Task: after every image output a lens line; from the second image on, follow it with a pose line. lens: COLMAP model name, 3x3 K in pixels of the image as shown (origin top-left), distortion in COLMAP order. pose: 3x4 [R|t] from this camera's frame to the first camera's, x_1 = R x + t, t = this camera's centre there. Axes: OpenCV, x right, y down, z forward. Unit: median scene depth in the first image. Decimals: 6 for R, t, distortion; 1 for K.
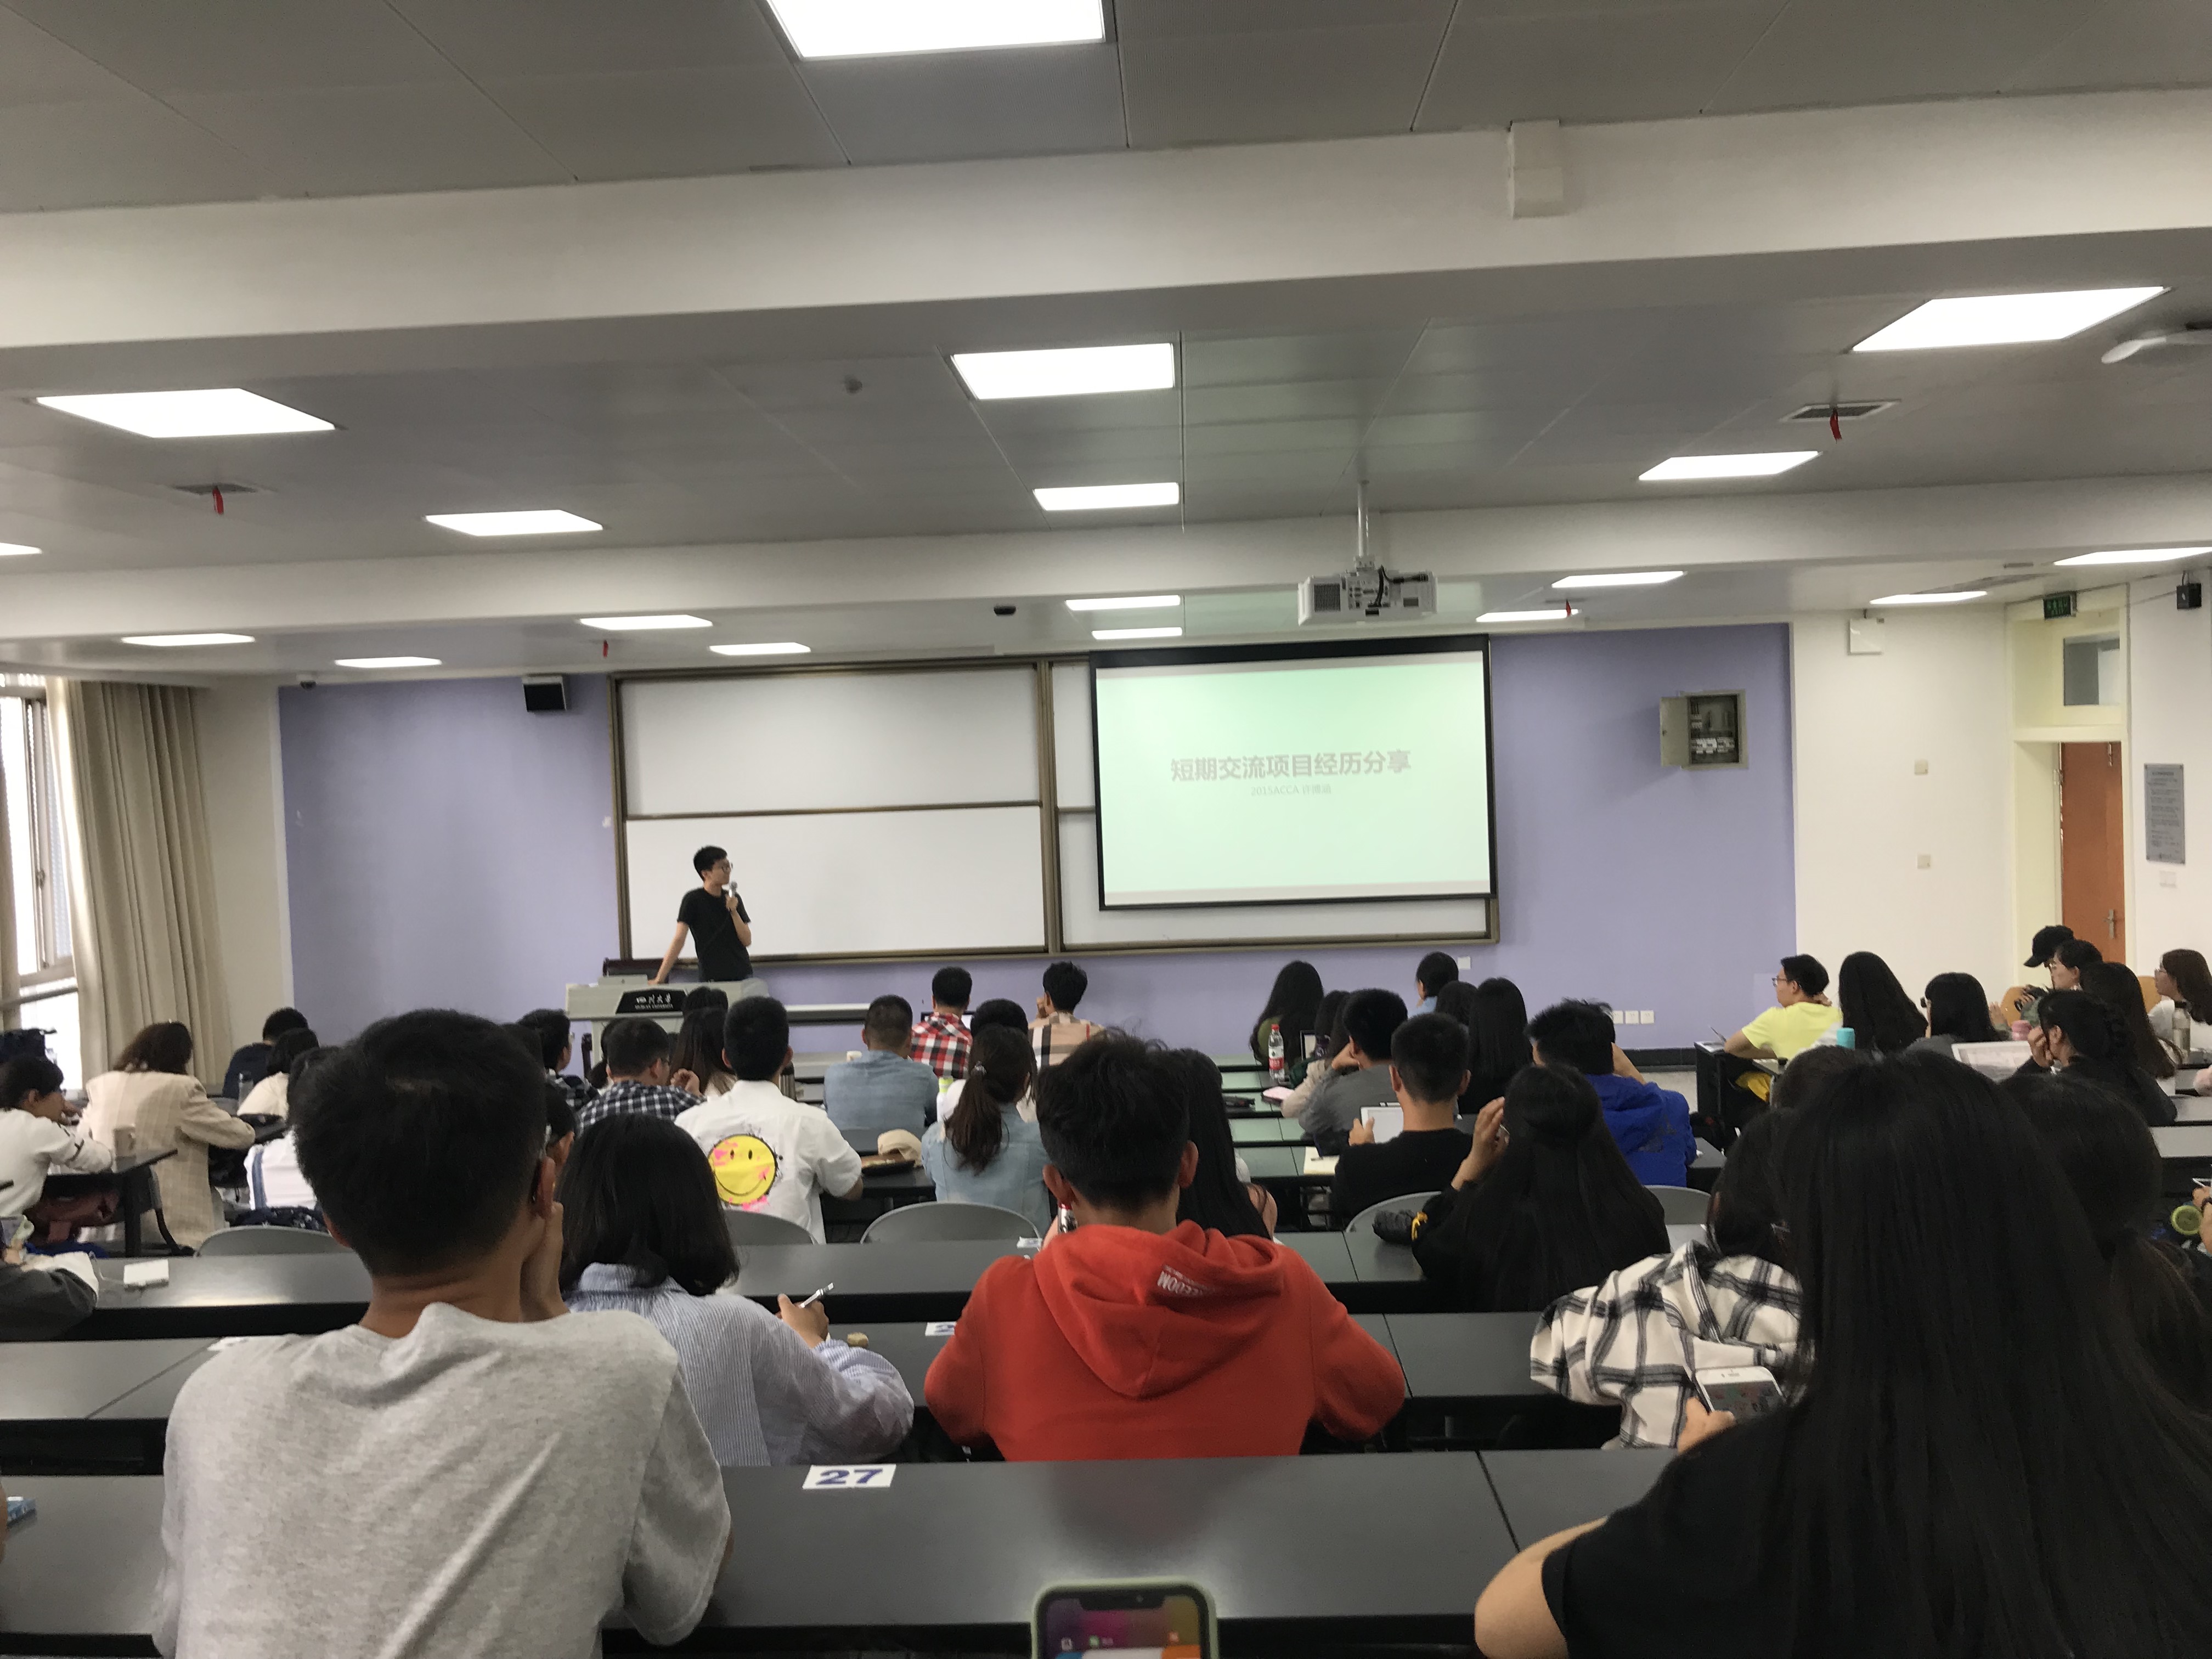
lens RADIAL K [[1782.8, 0, 1106.4], [0, 1782.8, 838.5], [0, 0, 1]] dist [0.054313, -0.050242]
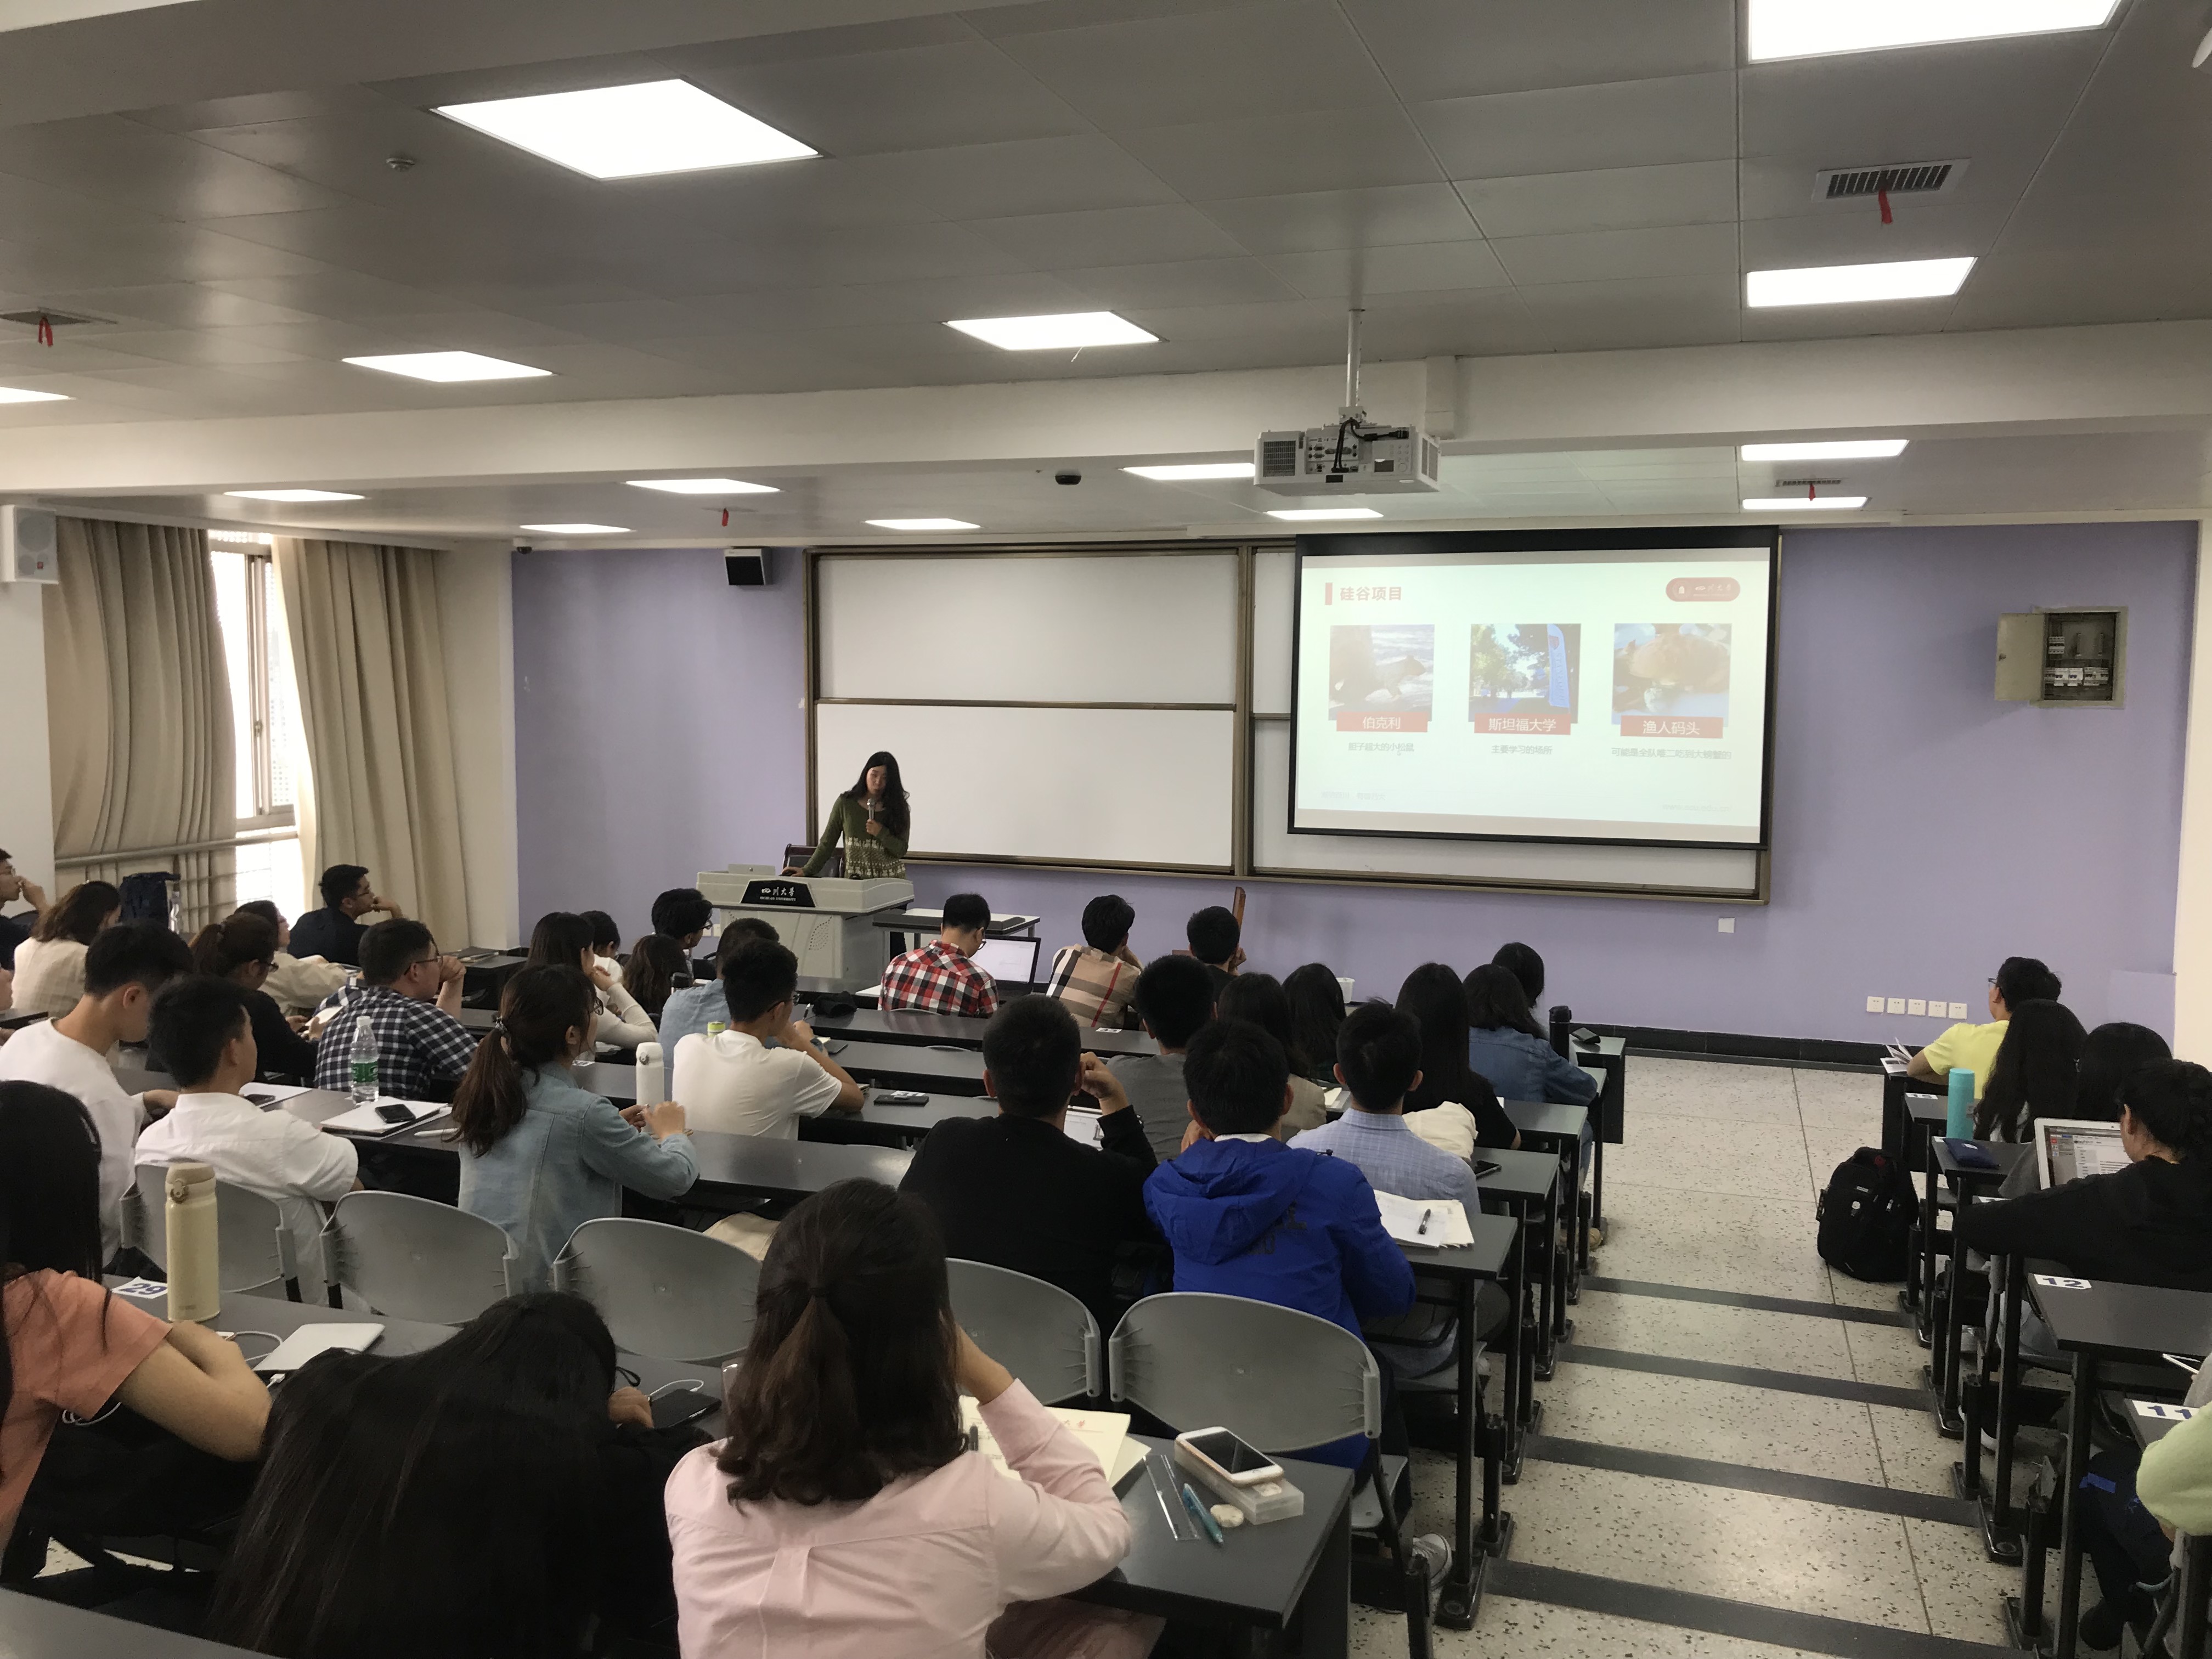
lens RADIAL K [[1778.9, 0, 1106.0], [0, 1778.9, 829.5], [0, 0, 1]] dist [0.052590, -0.047652]
pose [[0.957168, 0.071472, -0.280571, 0.191814], [-0.056701, 0.996561, 0.060426, -0.010854], [0.283925, -0.041929, 0.957929, 0.152129]]
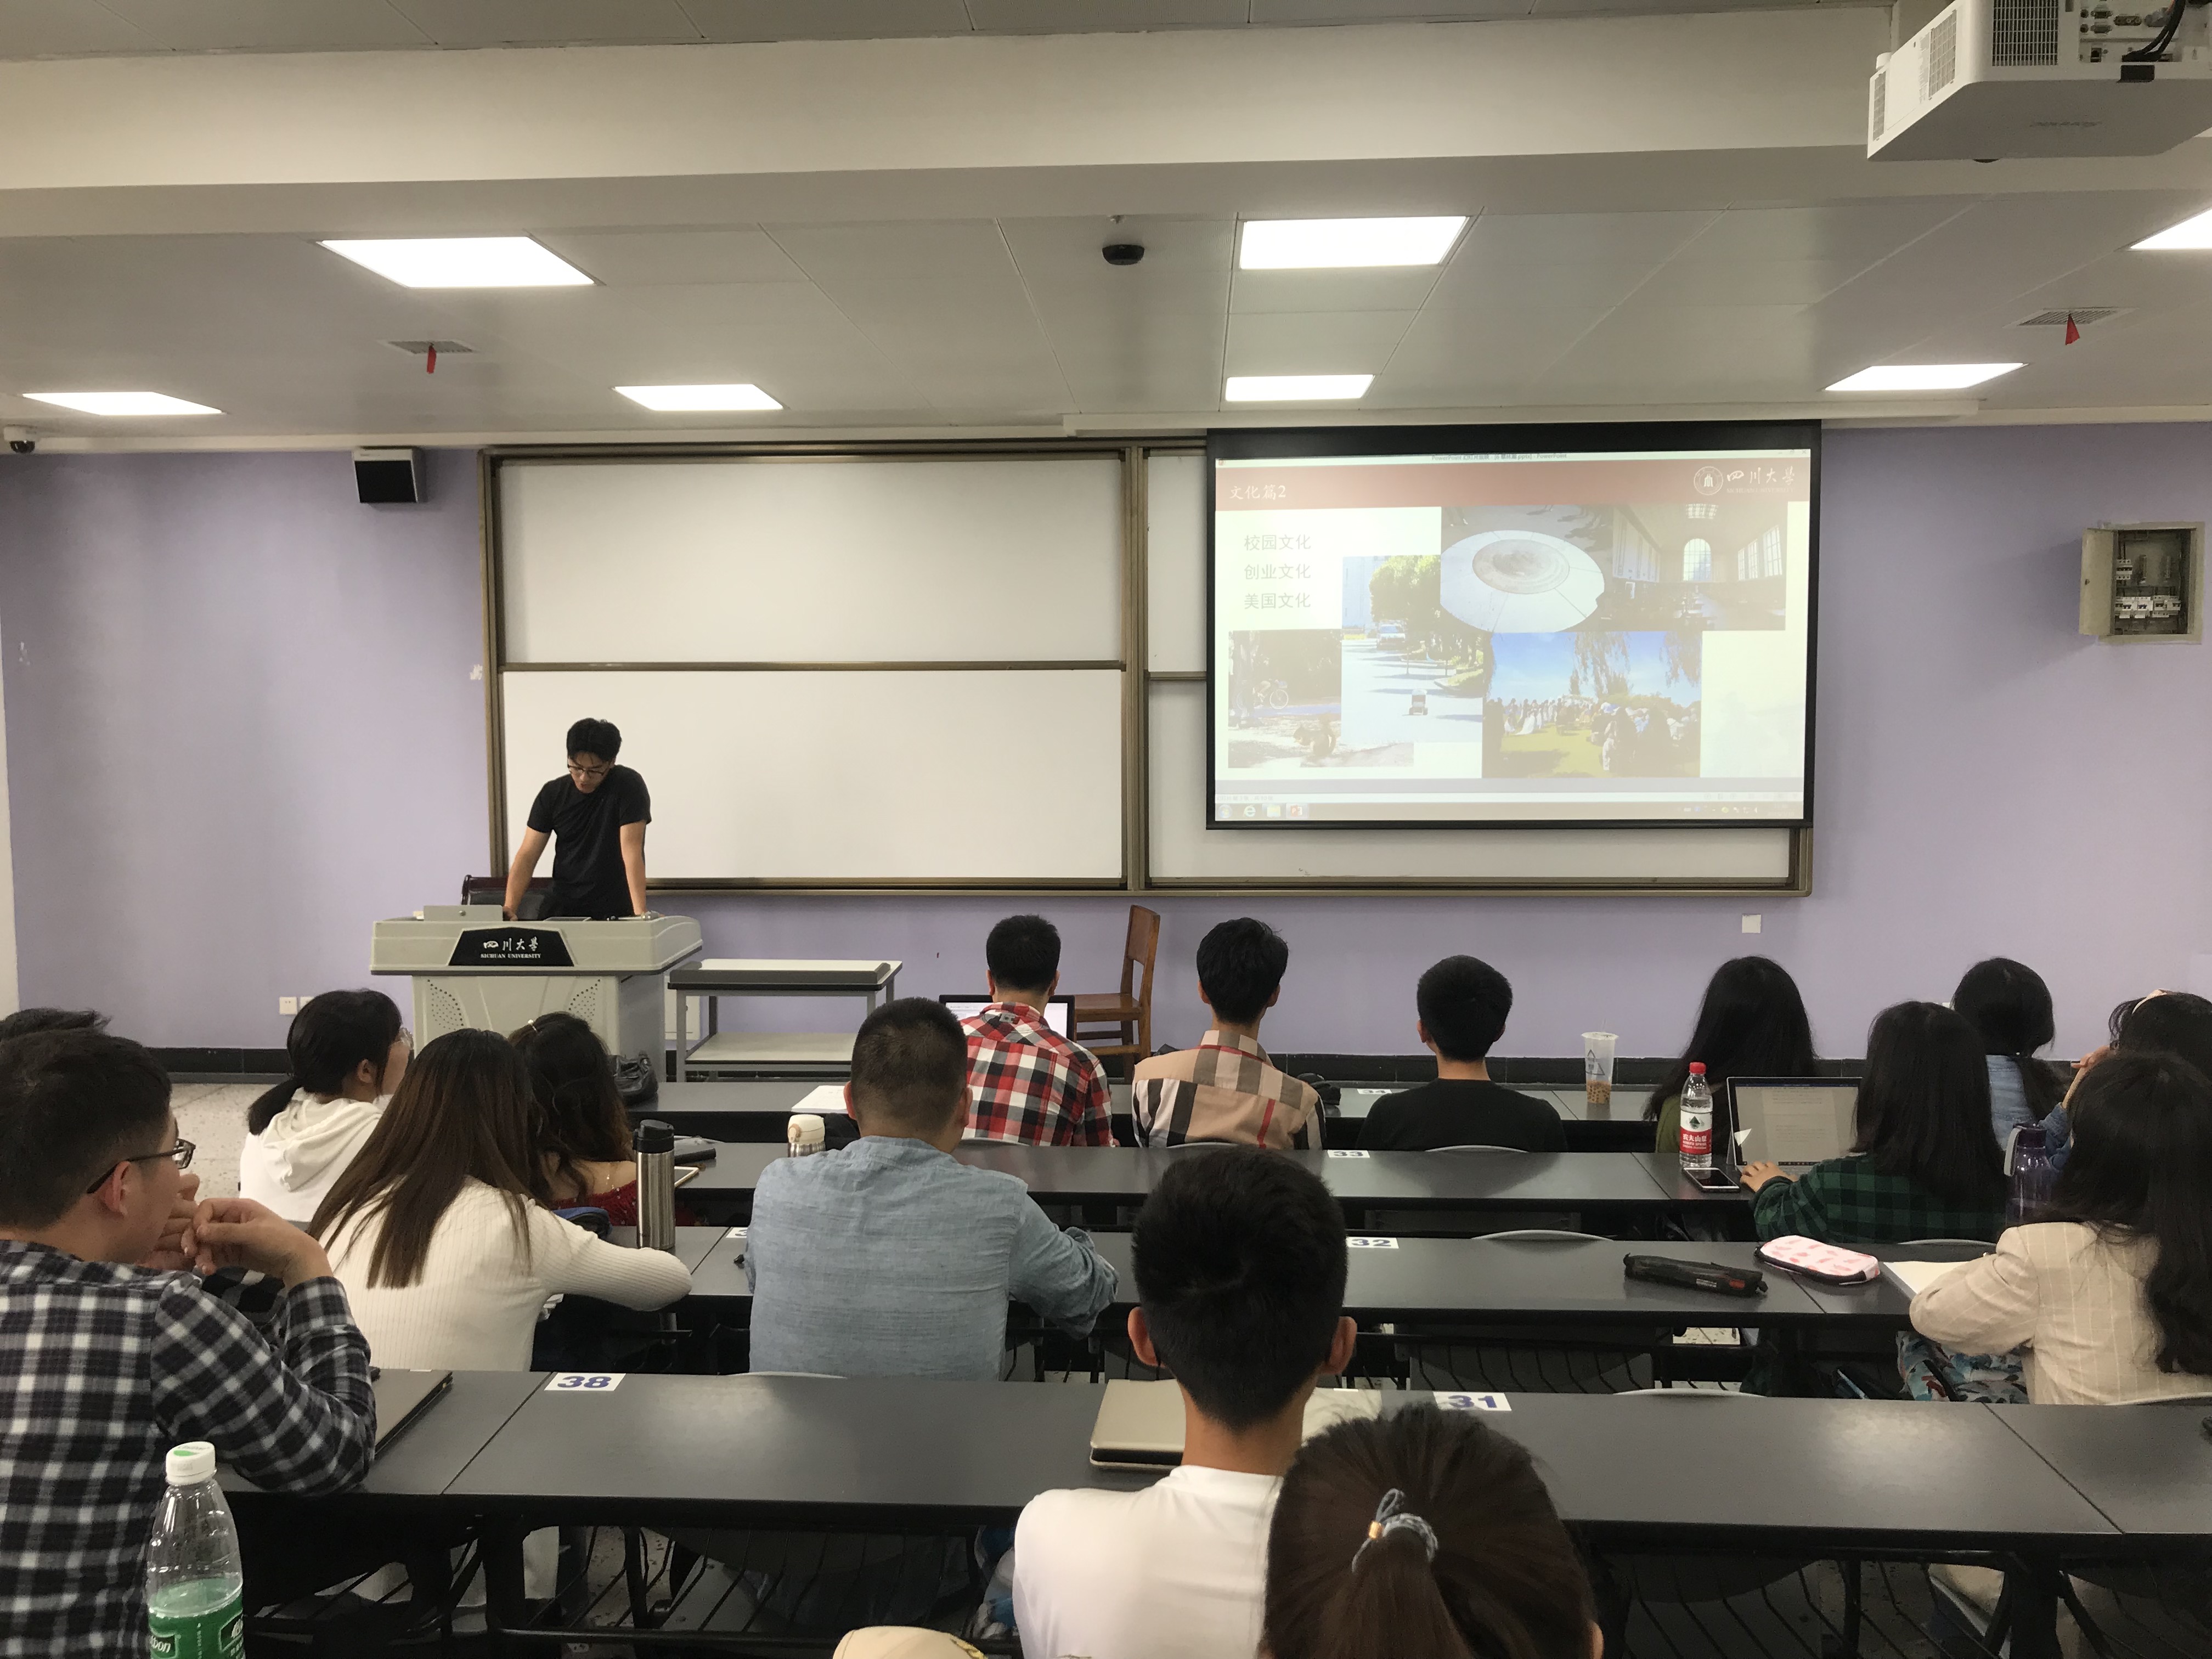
lens RADIAL K [[1788.3, 0, 1098.6], [0, 1788.3, 824.0], [0, 0, 1]] dist [0.041572, -0.071514]
pose [[0.999471, 0.032141, -0.005056, -0.050005], [-0.031964, 0.998982, 0.031832, 0.023302], [0.006074, -0.031654, 0.999480, 0.405918]]
